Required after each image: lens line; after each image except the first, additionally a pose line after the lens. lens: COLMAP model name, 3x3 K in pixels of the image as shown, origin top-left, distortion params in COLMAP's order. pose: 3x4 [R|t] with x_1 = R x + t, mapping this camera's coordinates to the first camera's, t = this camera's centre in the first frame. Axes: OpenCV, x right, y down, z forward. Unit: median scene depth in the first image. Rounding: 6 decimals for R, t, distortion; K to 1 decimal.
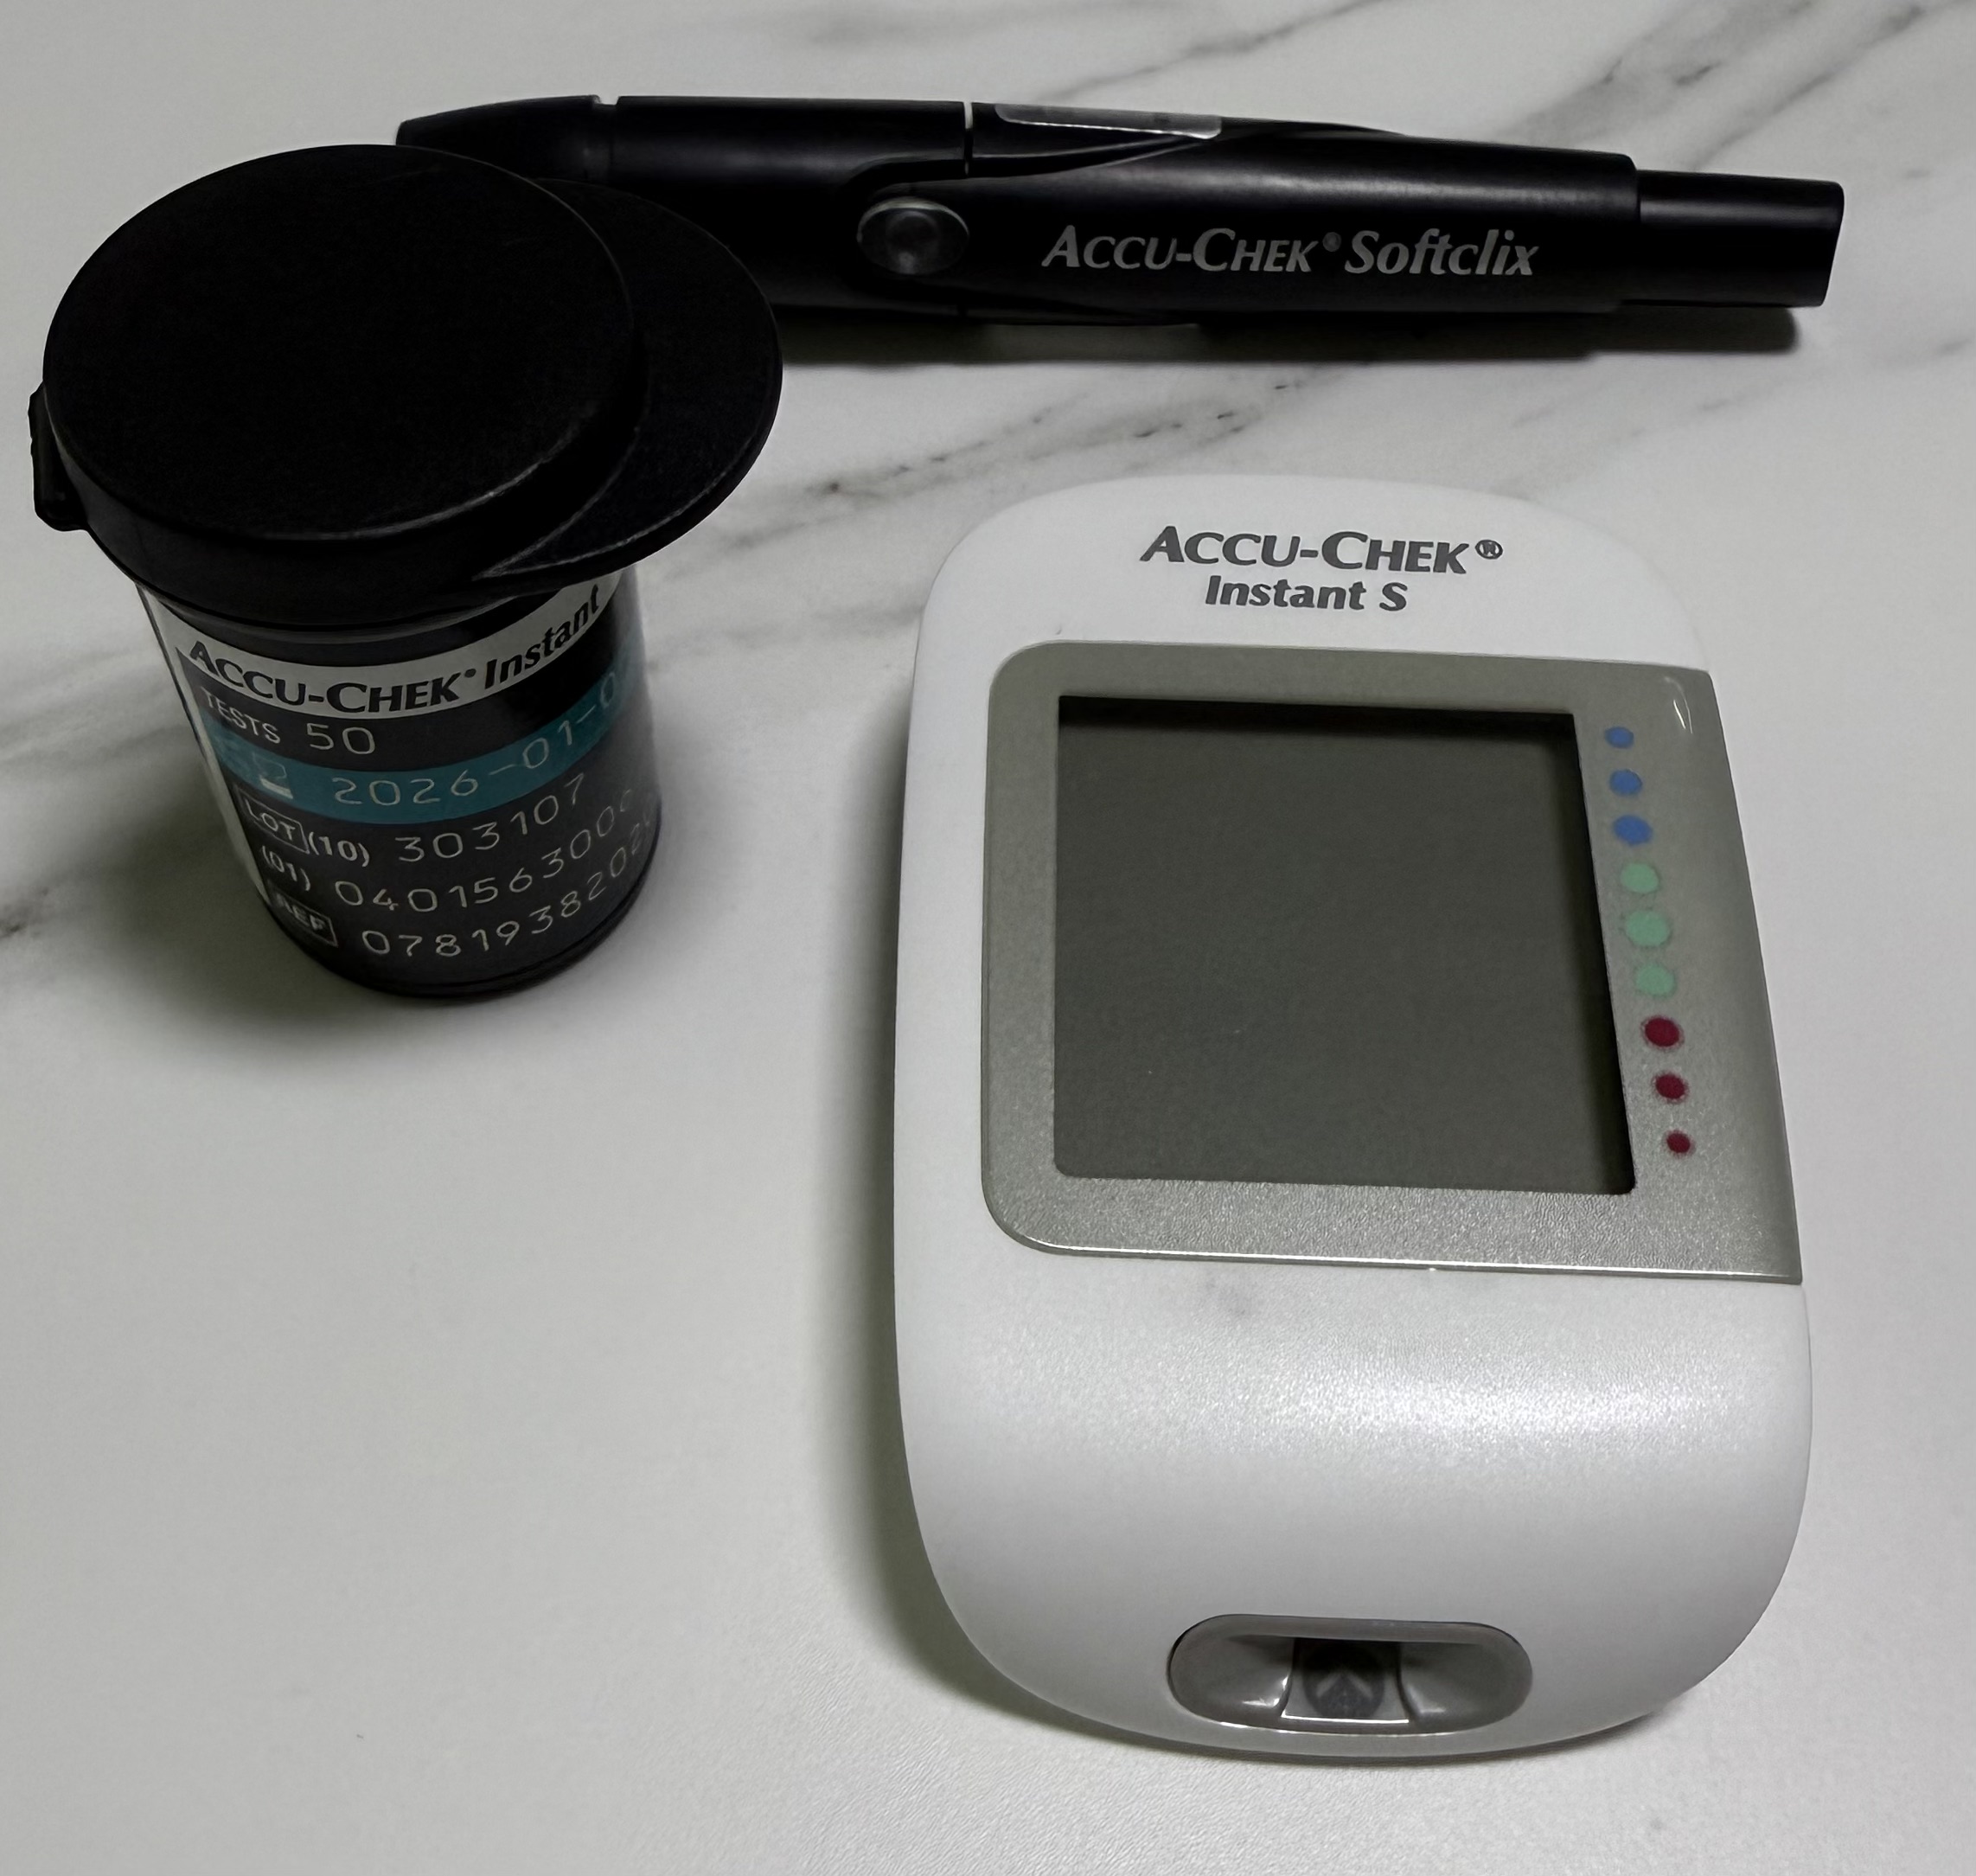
lens RADIAL K [[2276.8, 0, 988.3], [0, 2276.8, 937.5], [0, 0, 1]] dist [0.001464, 0.000000]
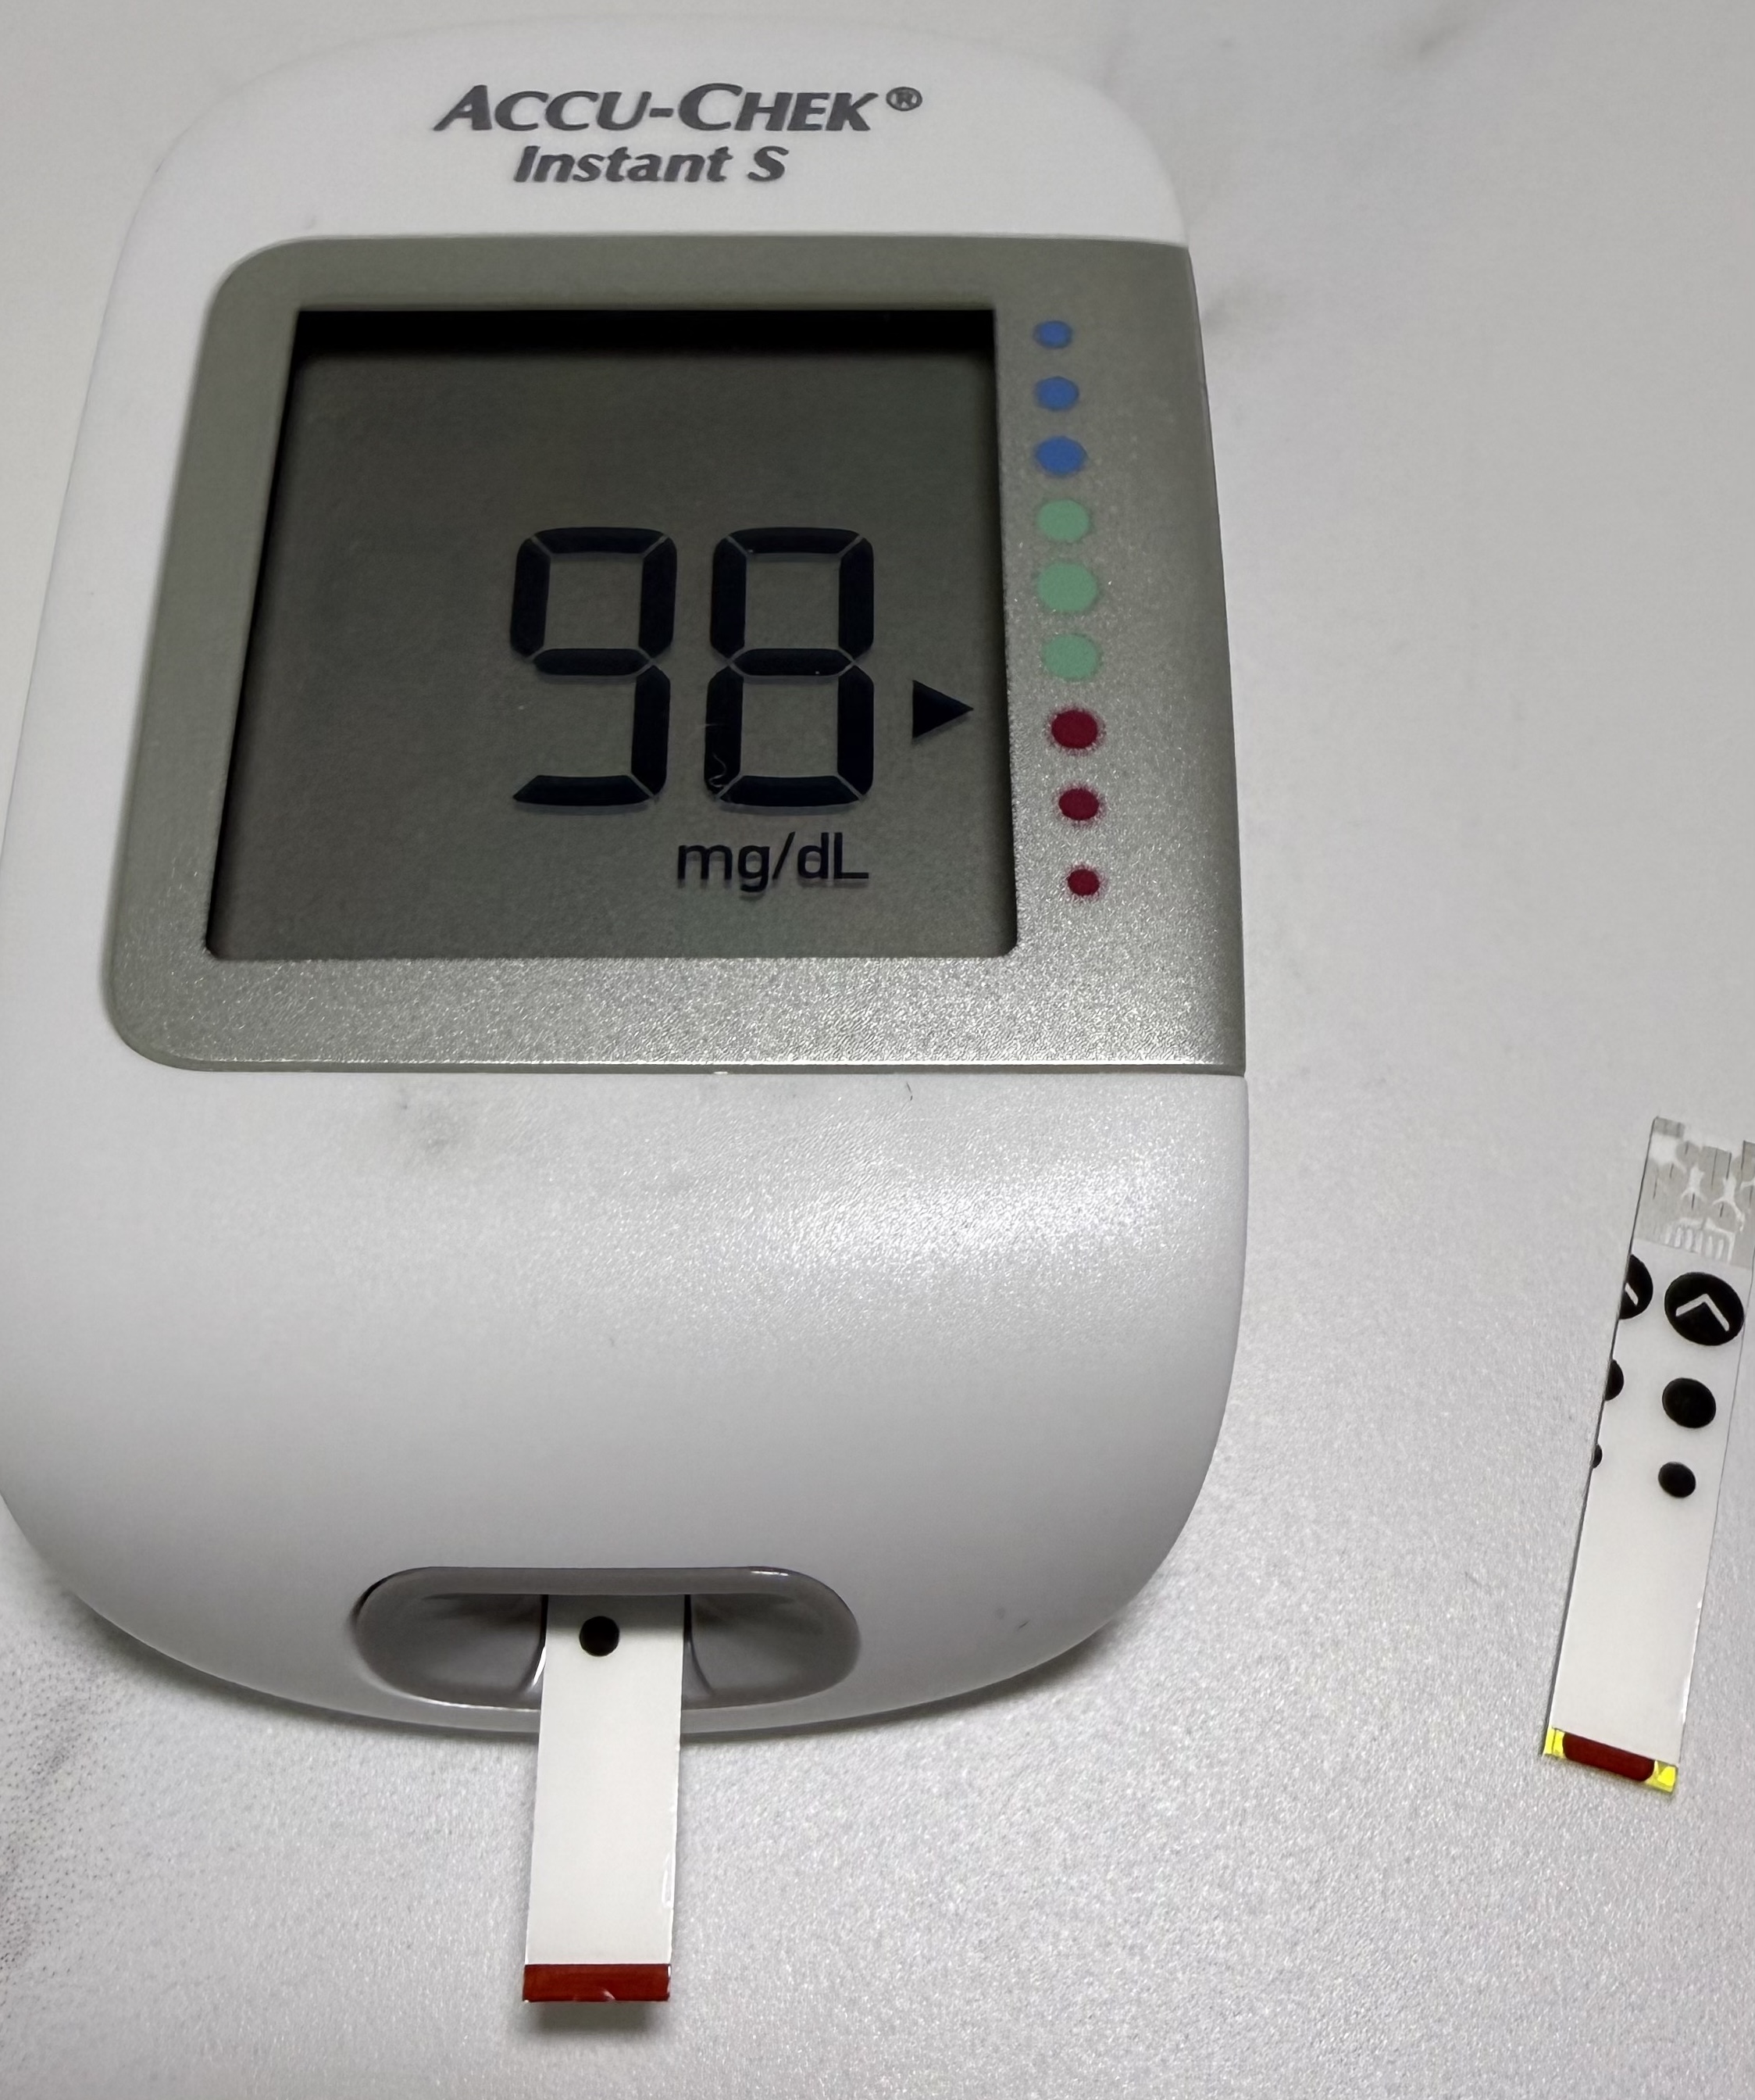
lens RADIAL K [[1802.4, 0, 878.3], [0, 1802.4, 1048.6], [0, 0, 1]] dist [0.017172, -0.016930]
pose [[0.999240, -0.038613, 0.005362, 0.199053], [0.037317, 0.987223, 0.154914, 0.044424], [-0.011275, -0.154596, 0.987913, 0.373663]]
